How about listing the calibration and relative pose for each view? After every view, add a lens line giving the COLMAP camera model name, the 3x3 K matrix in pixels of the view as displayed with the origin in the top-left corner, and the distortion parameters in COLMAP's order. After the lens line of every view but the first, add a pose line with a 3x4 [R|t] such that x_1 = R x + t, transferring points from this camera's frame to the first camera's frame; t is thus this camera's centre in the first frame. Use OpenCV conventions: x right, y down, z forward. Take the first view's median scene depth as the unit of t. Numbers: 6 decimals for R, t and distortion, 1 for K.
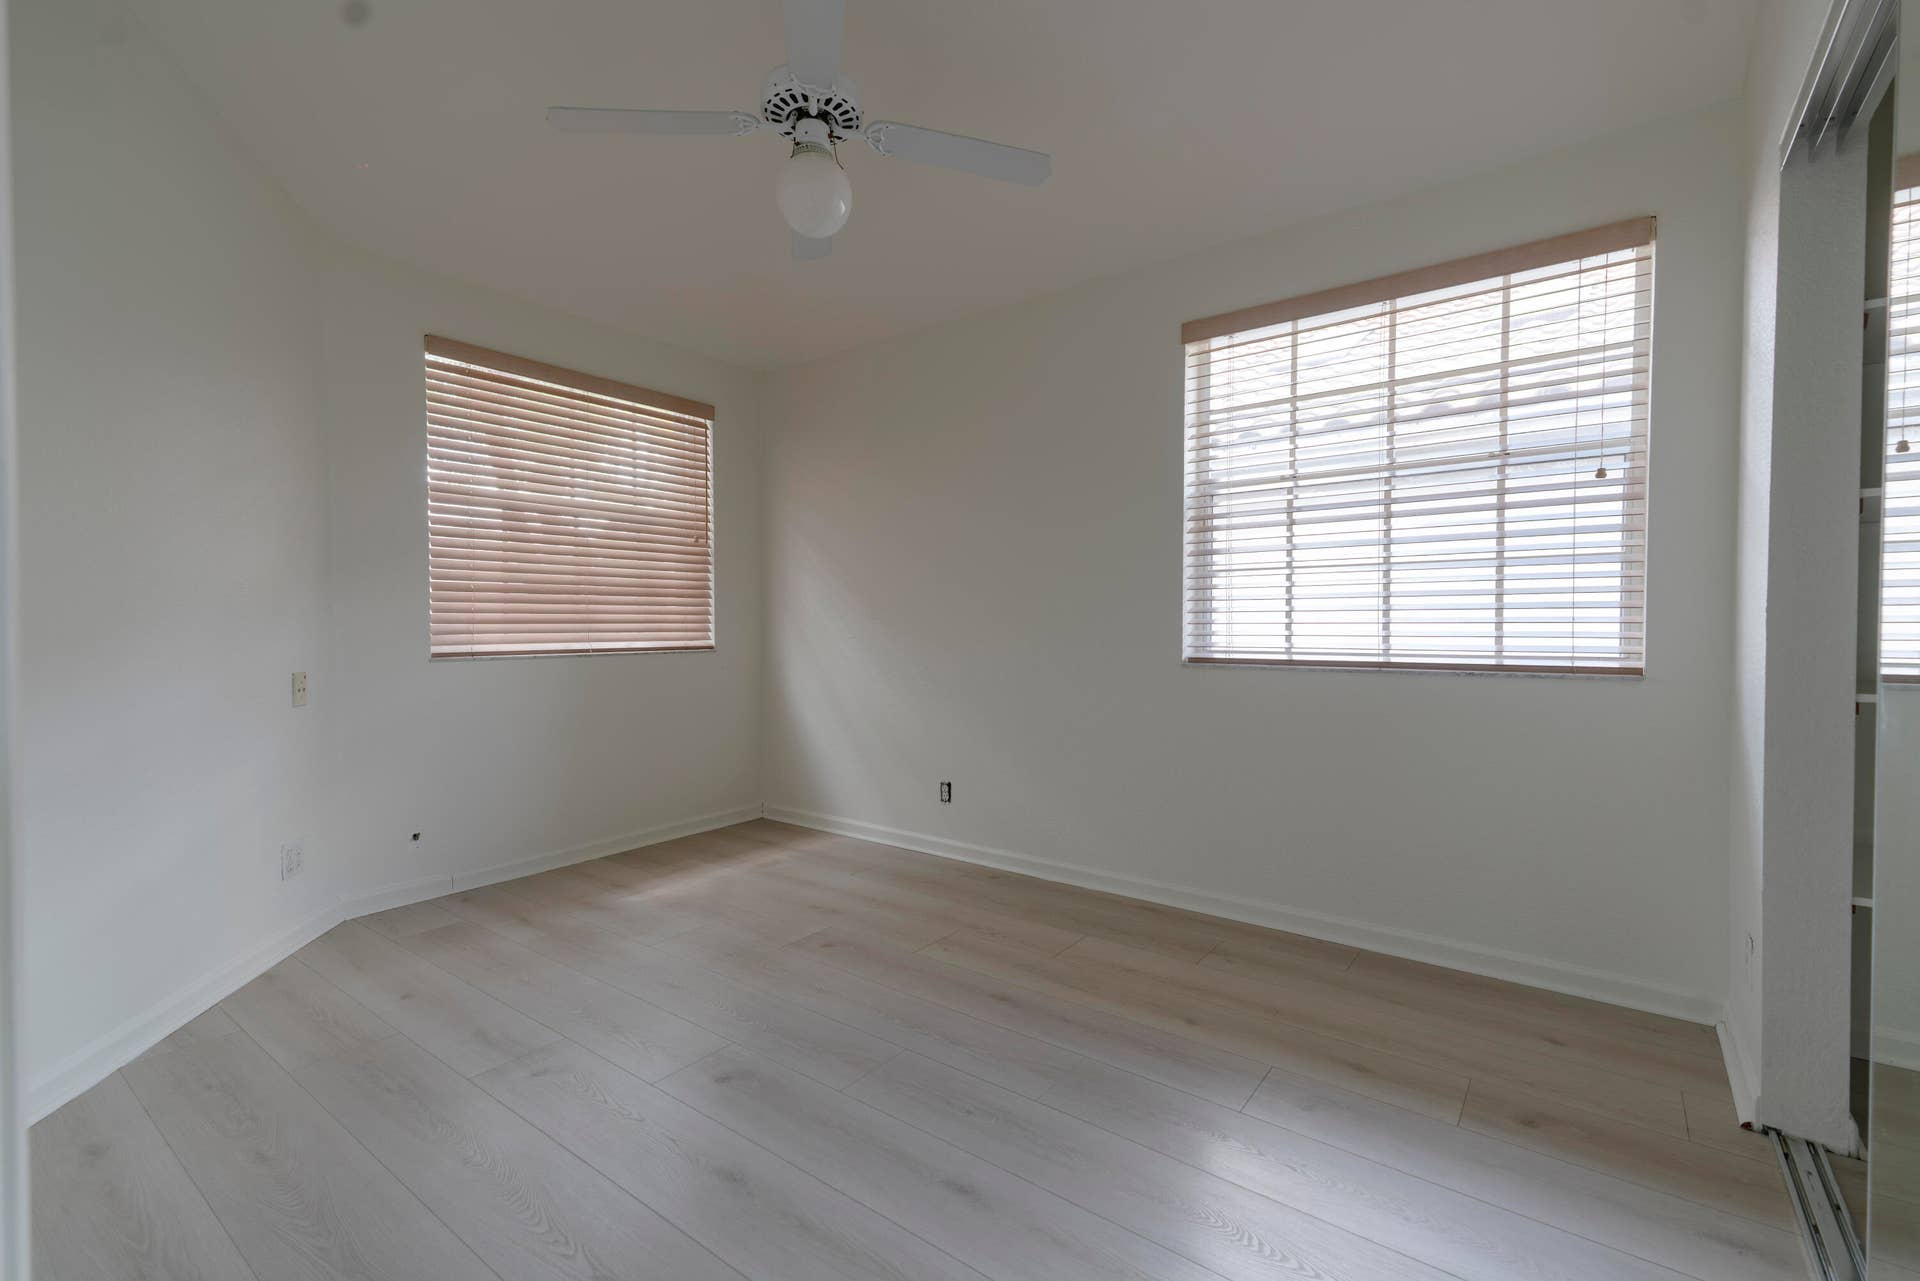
lens RADIAL K [[837.9, 0, 948.9], [0, 837.9, 632.7], [0, 0, 1]] dist [-0.000413, 0.000061]
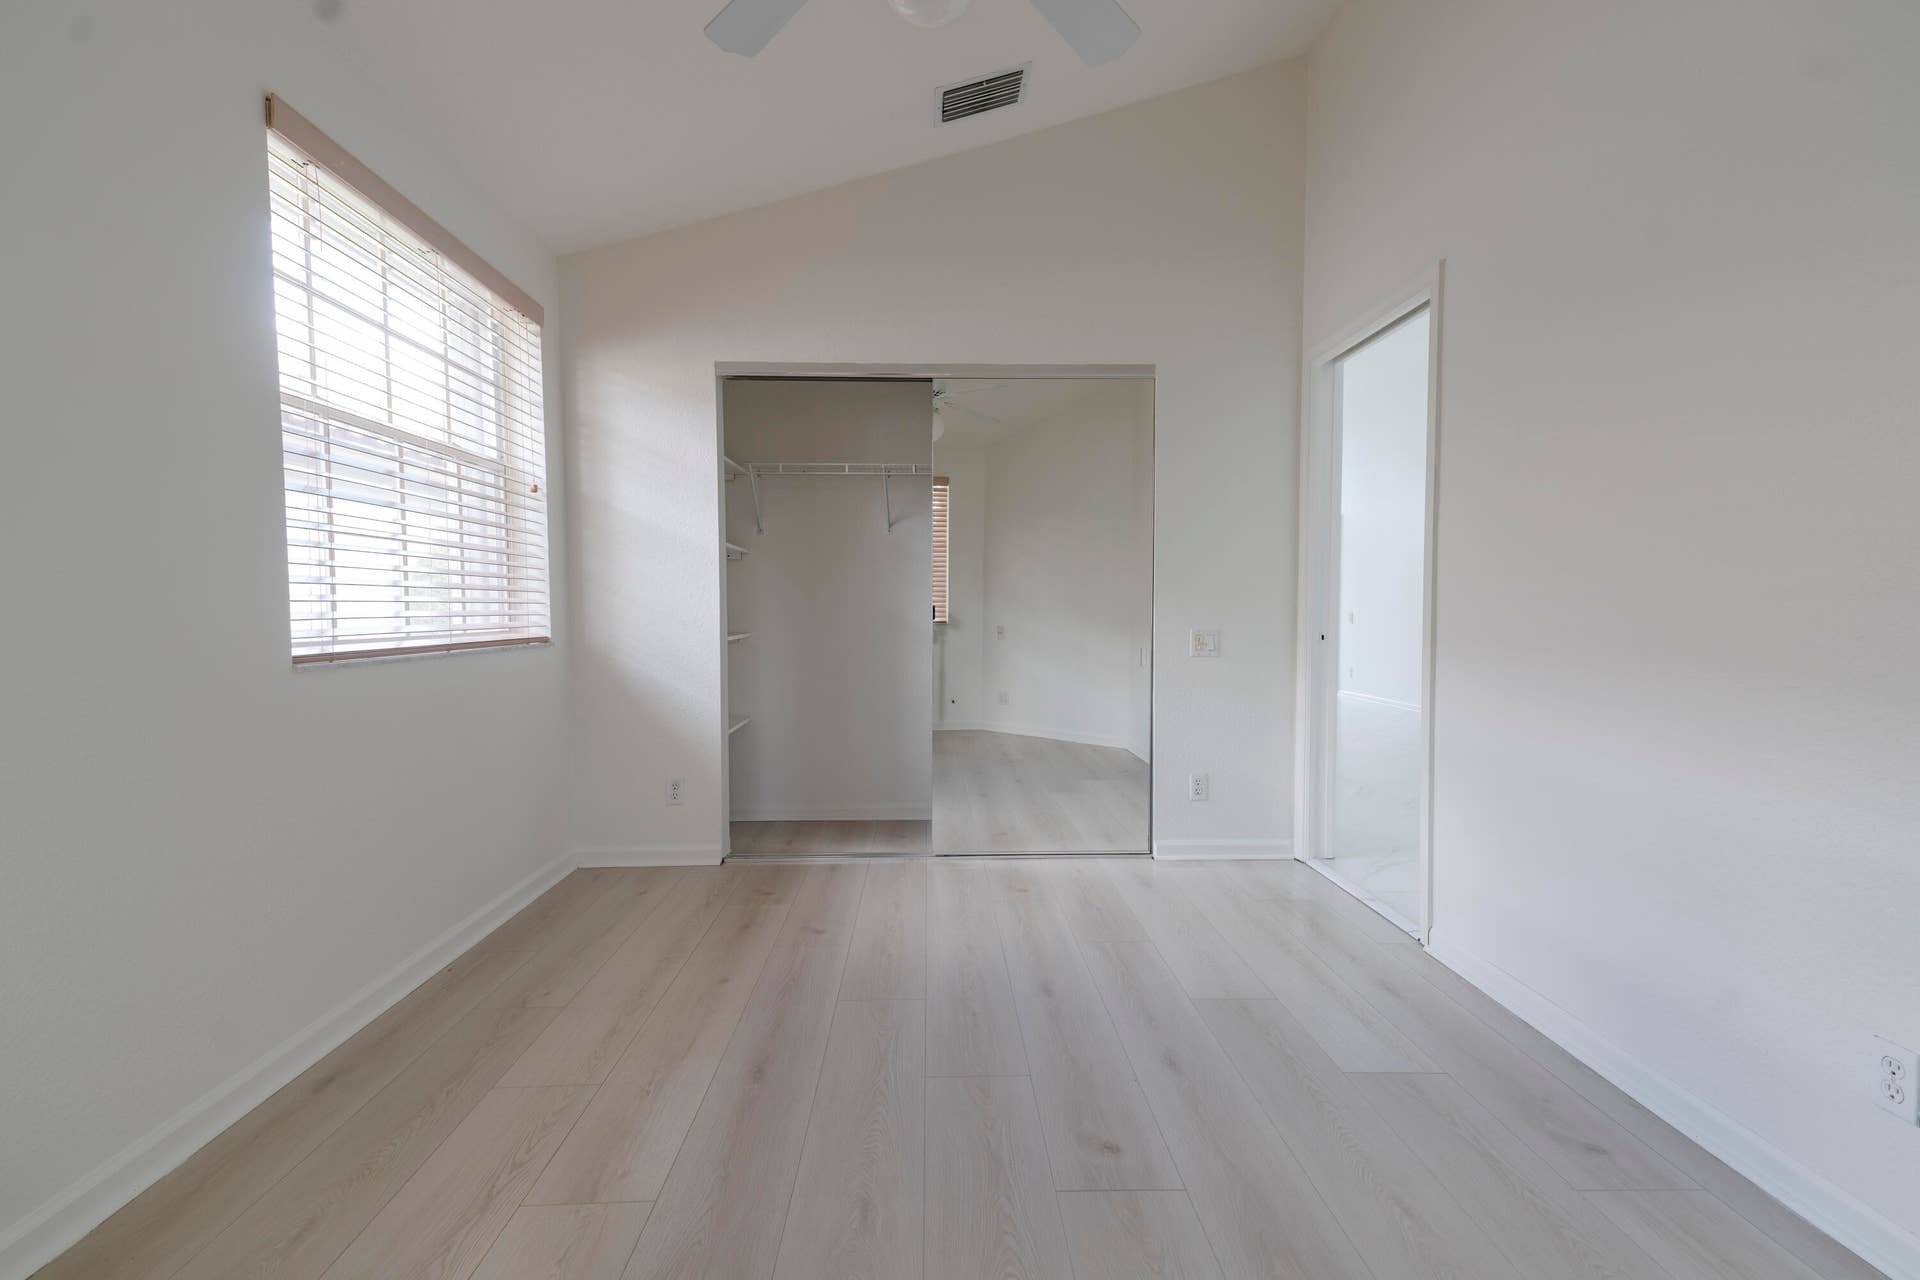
lens RADIAL K [[837.9, 0, 949.1], [0, 837.9, 646.2], [0, 0, 1]] dist [-0.000413, 0.000061]
pose [[-0.632550, -0.028197, 0.774006, -0.668976], [0.020218, 0.998395, 0.052895, -0.003152], [-0.774256, 0.049108, -0.630965, 1.379576]]
